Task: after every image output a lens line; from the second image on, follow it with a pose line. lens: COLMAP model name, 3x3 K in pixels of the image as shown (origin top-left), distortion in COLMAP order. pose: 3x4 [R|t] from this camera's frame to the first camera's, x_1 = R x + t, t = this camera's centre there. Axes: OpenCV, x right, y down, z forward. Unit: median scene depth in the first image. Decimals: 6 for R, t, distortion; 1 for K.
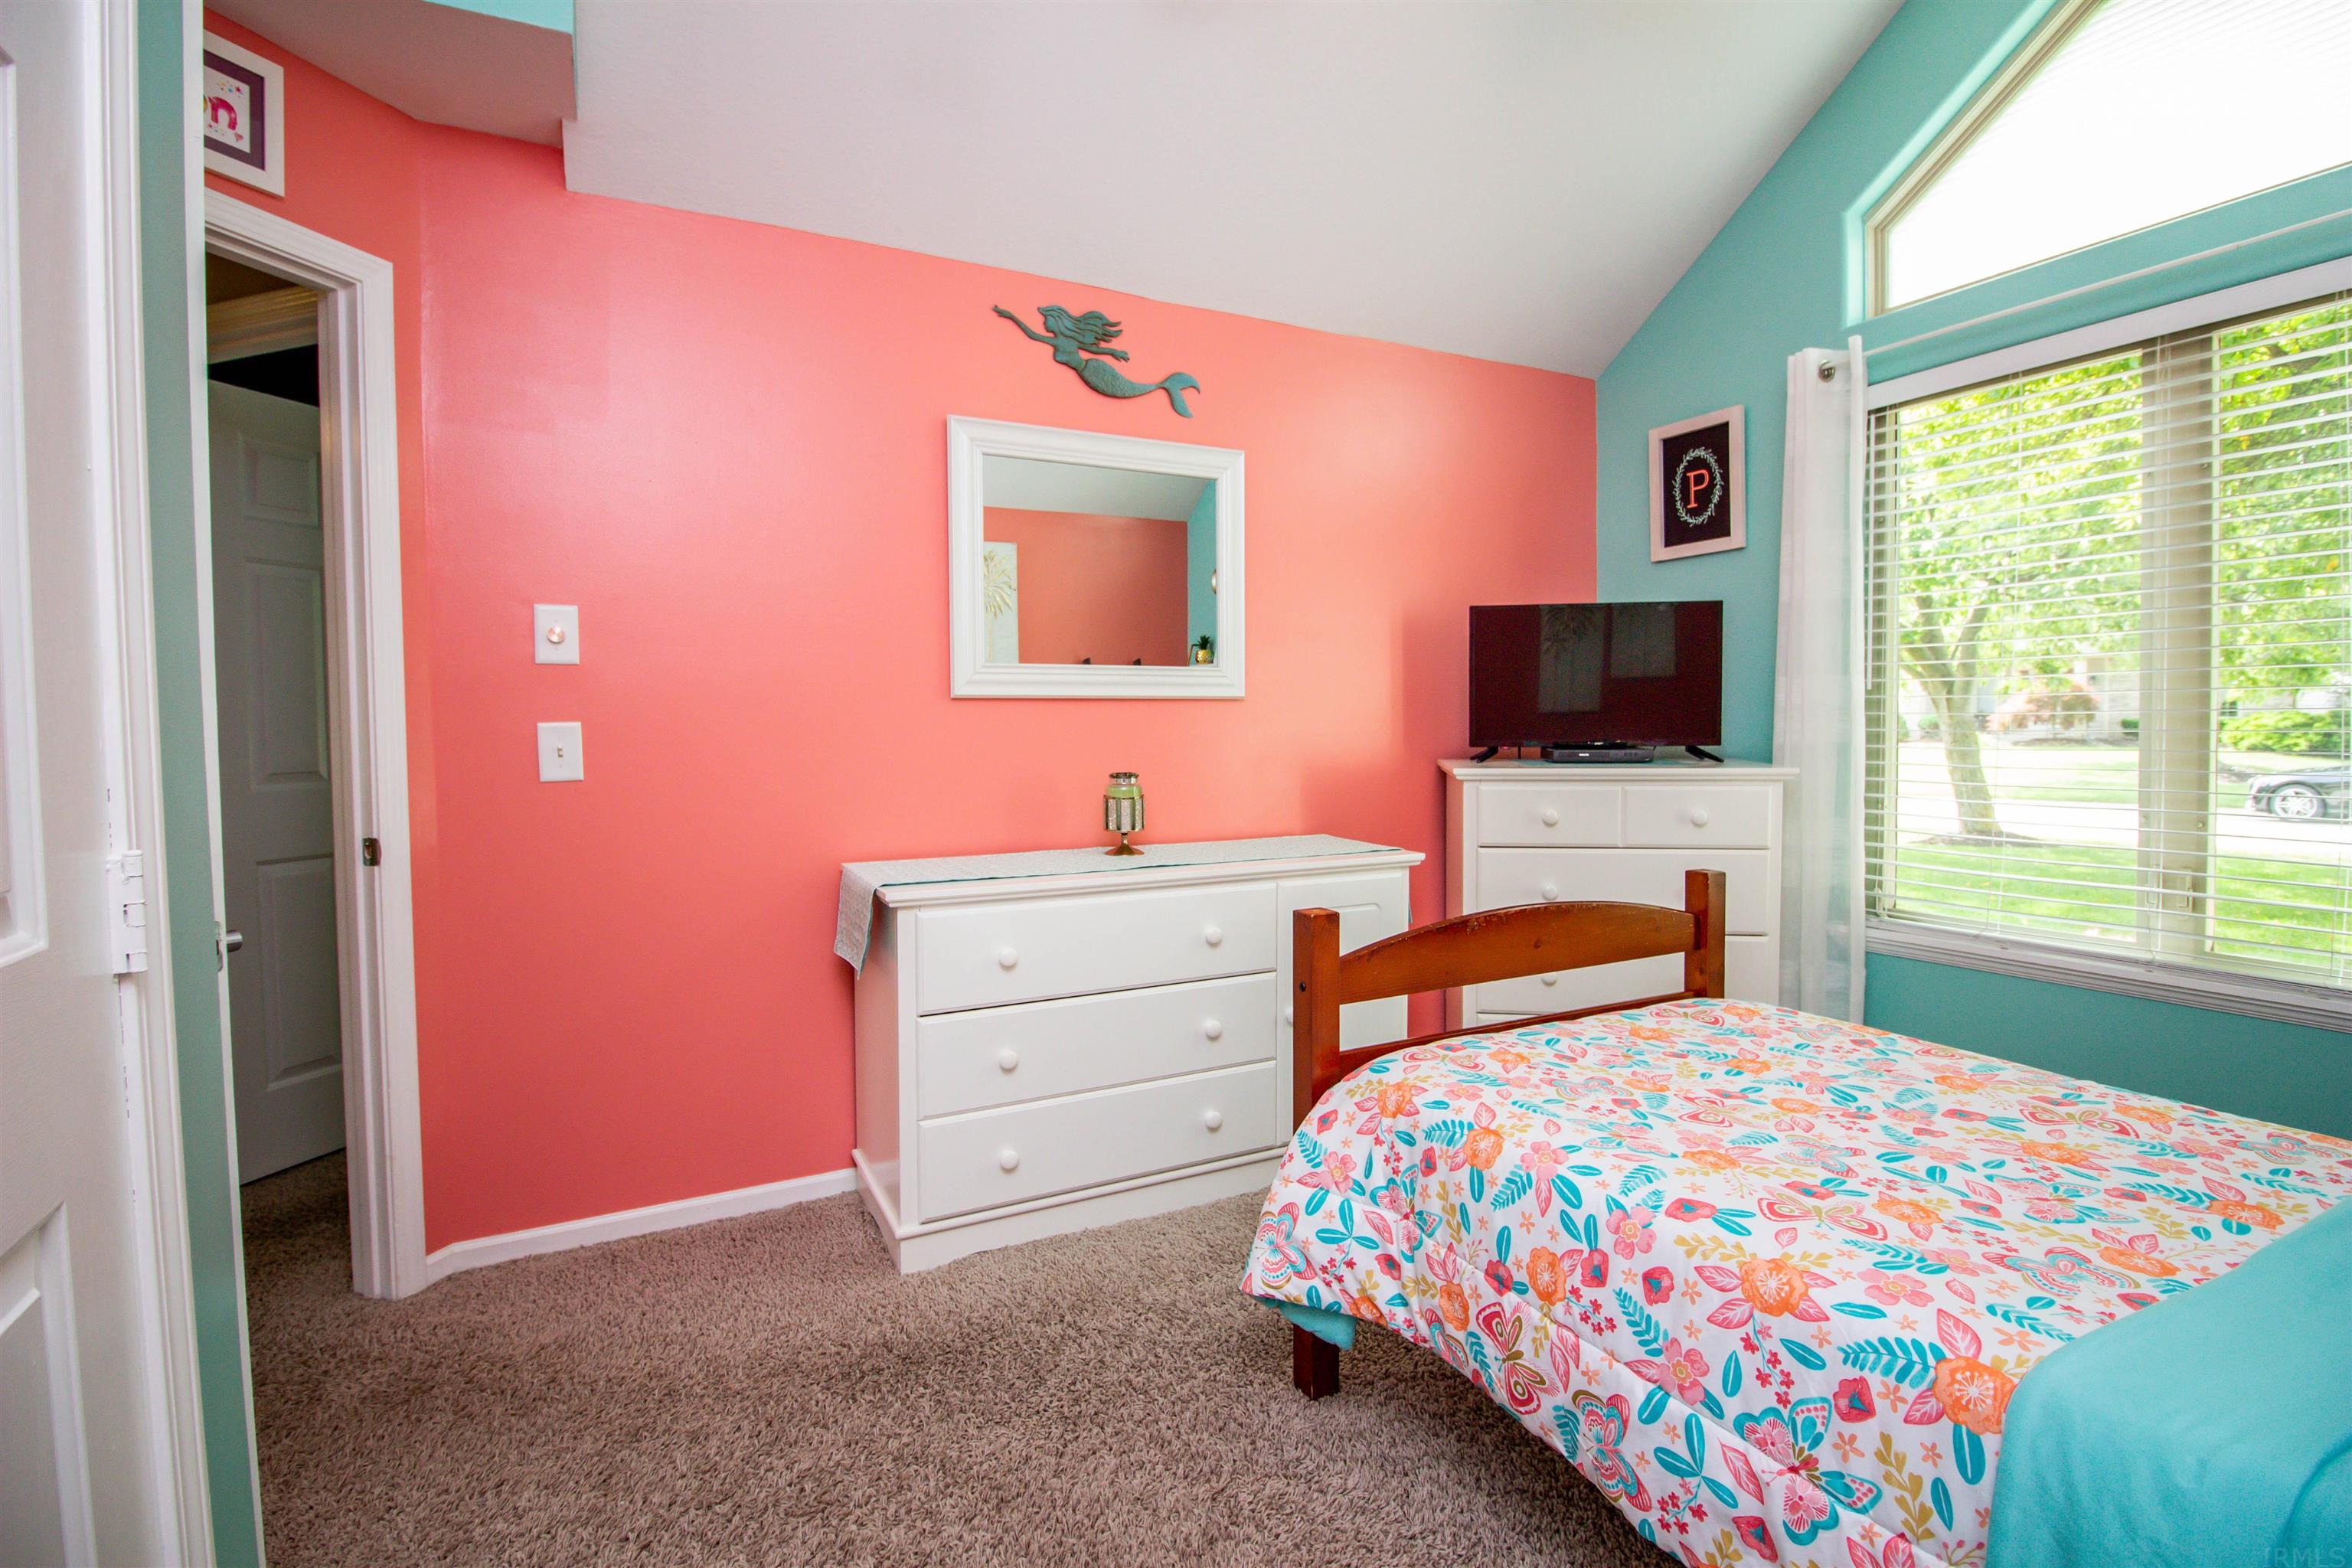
lens RADIAL K [[1099.2, 0, 1175.7], [0, 1099.2, 763.5], [0, 0, 1]] dist [-0.001776, -0.012896]
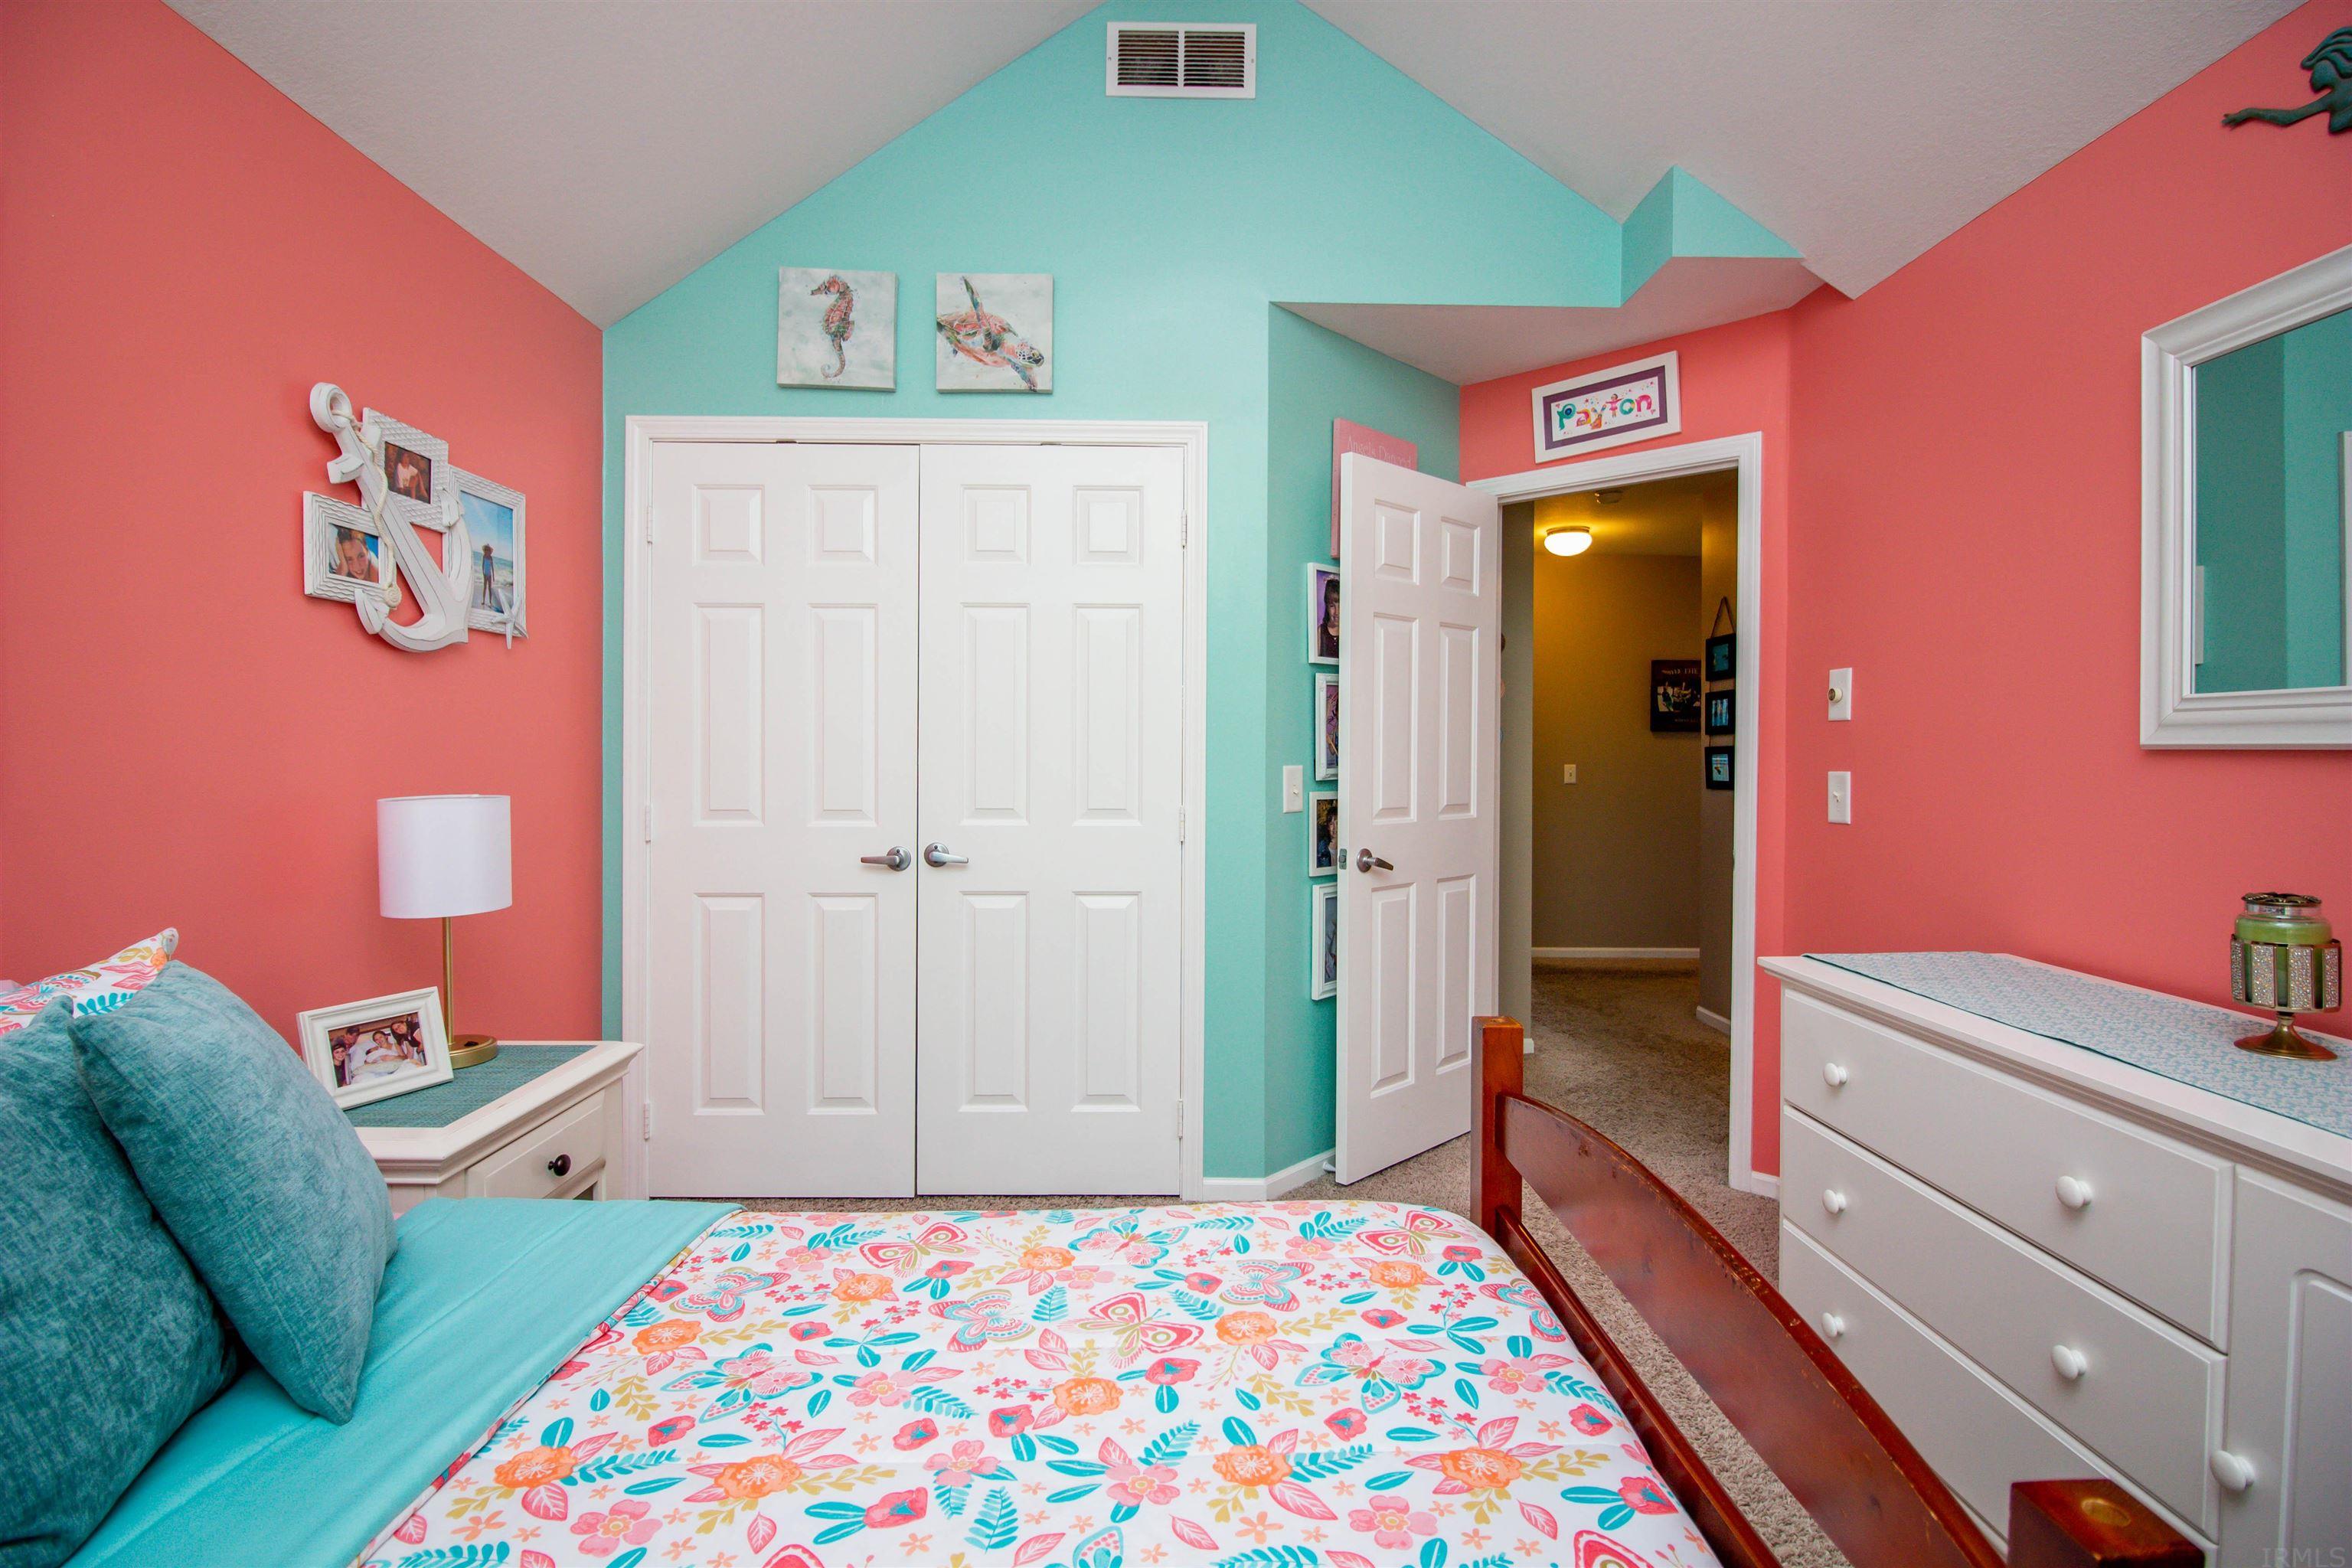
lens RADIAL K [[1099.2, 0, 1175.7], [0, 1099.2, 763.5], [0, 0, 1]] dist [-0.001776, -0.012896]
pose [[-0.451345, 0.019807, -0.892130, 1.157549], [-0.035318, 0.998574, 0.040038, -0.100302], [0.891650, 0.049579, -0.450002, 1.363646]]
